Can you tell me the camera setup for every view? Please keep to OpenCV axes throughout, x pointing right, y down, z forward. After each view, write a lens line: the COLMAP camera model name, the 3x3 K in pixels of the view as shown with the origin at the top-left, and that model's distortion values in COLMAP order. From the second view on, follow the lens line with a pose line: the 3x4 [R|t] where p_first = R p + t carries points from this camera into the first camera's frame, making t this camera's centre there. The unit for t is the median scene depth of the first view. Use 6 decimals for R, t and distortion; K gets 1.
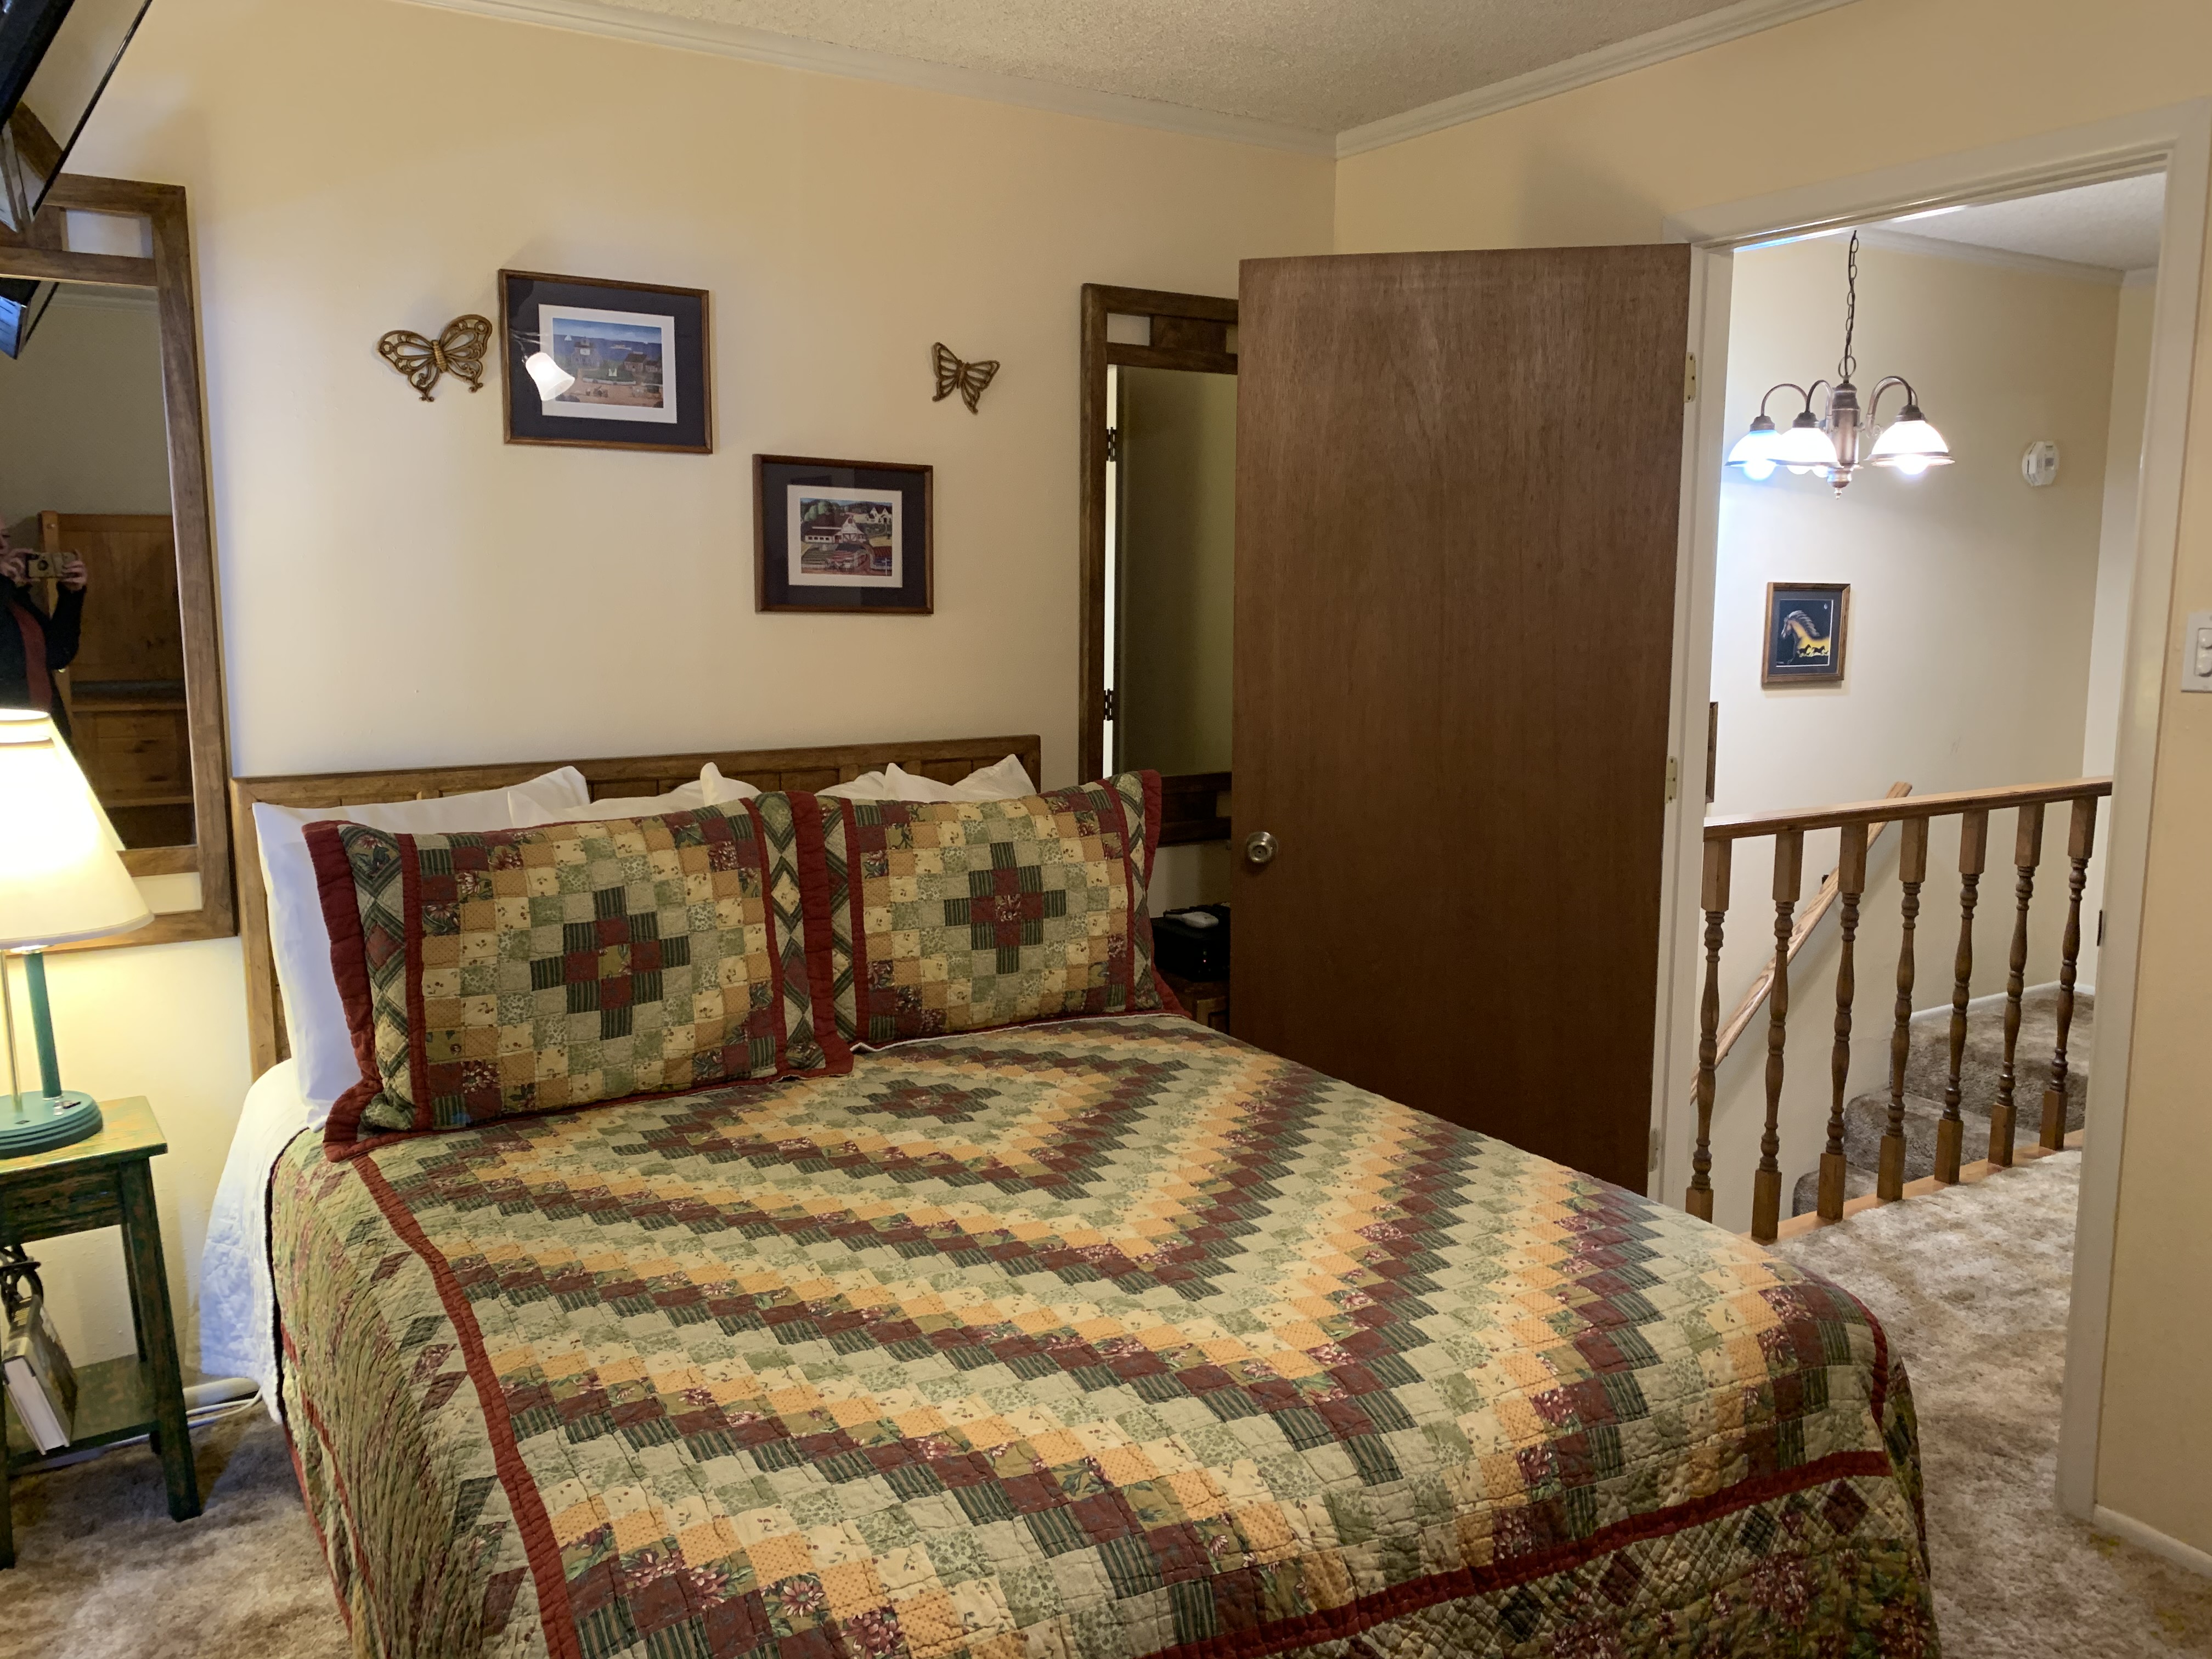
lens RADIAL K [[1667.7, 0, 1100.2], [0, 1667.7, 821.4], [0, 0, 1]] dist [0.115077, -0.277203]
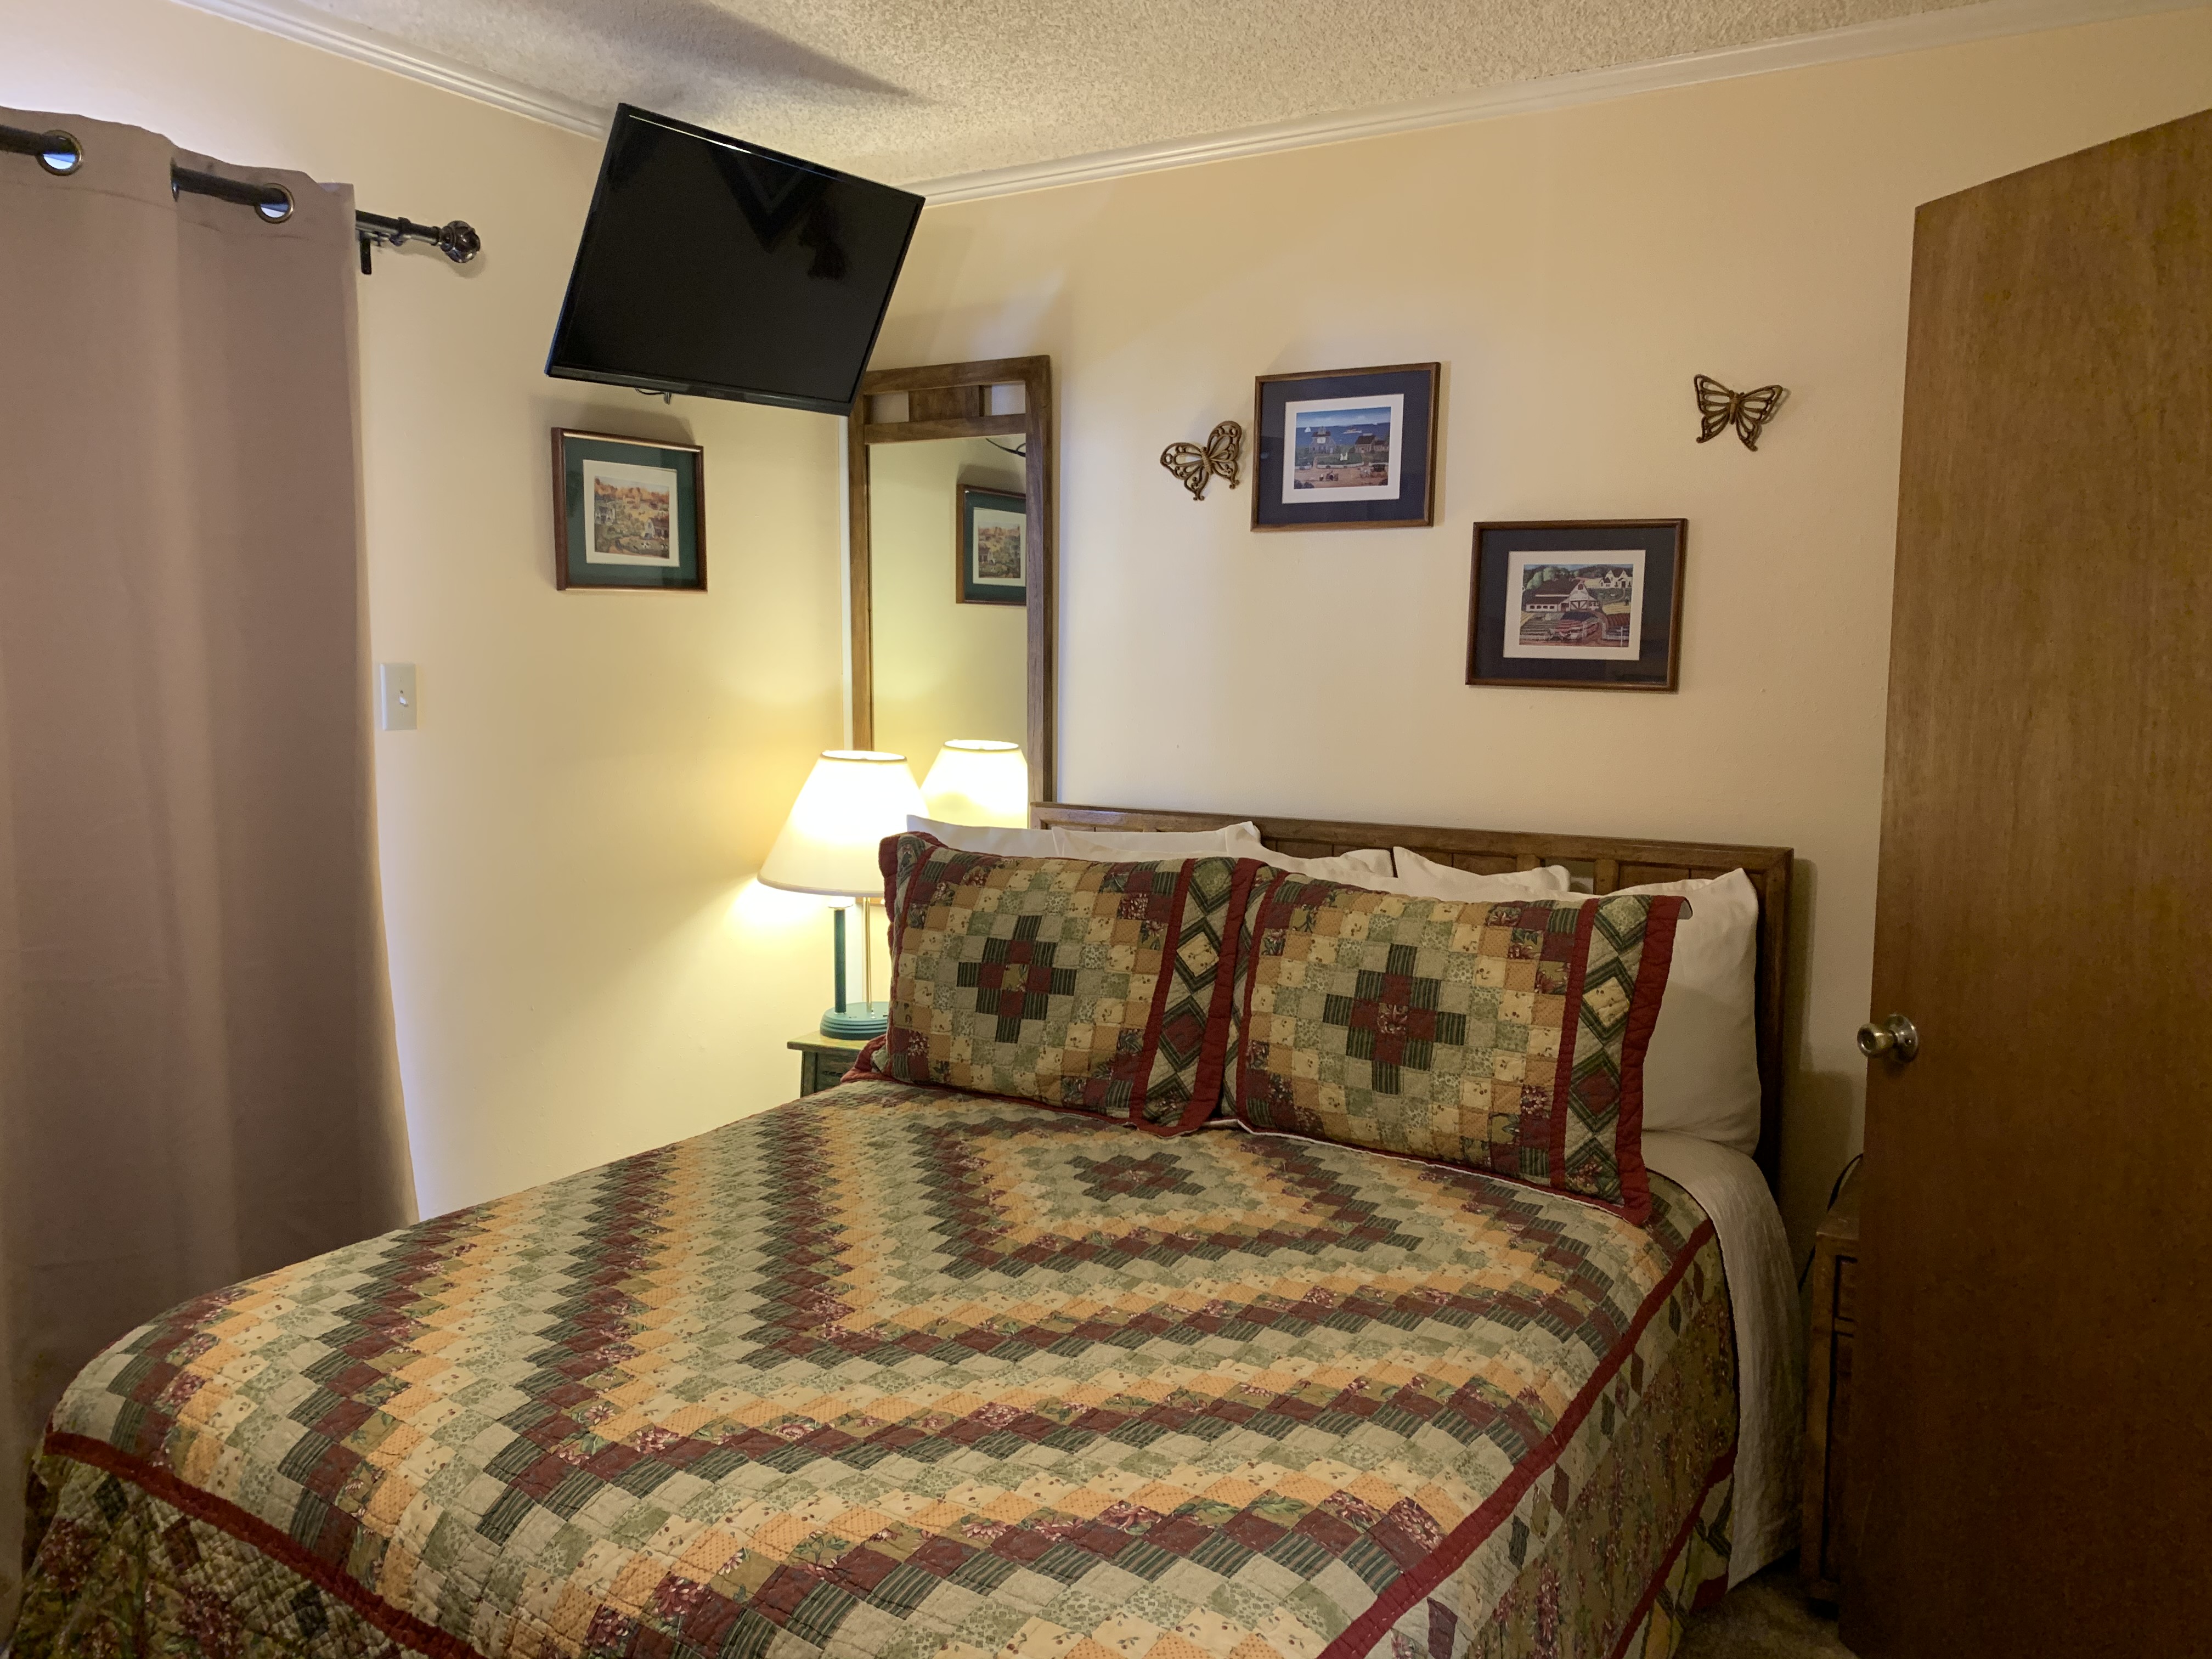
lens RADIAL K [[1683.2, 0, 1118.9], [0, 1683.2, 805.0], [0, 0, 1]] dist [0.111214, -0.175435]
pose [[0.454800, 0.085000, -0.886528, 0.682926], [-0.133776, 0.990661, 0.026355, -0.066748], [0.880489, 0.106610, 0.461924, 0.460790]]
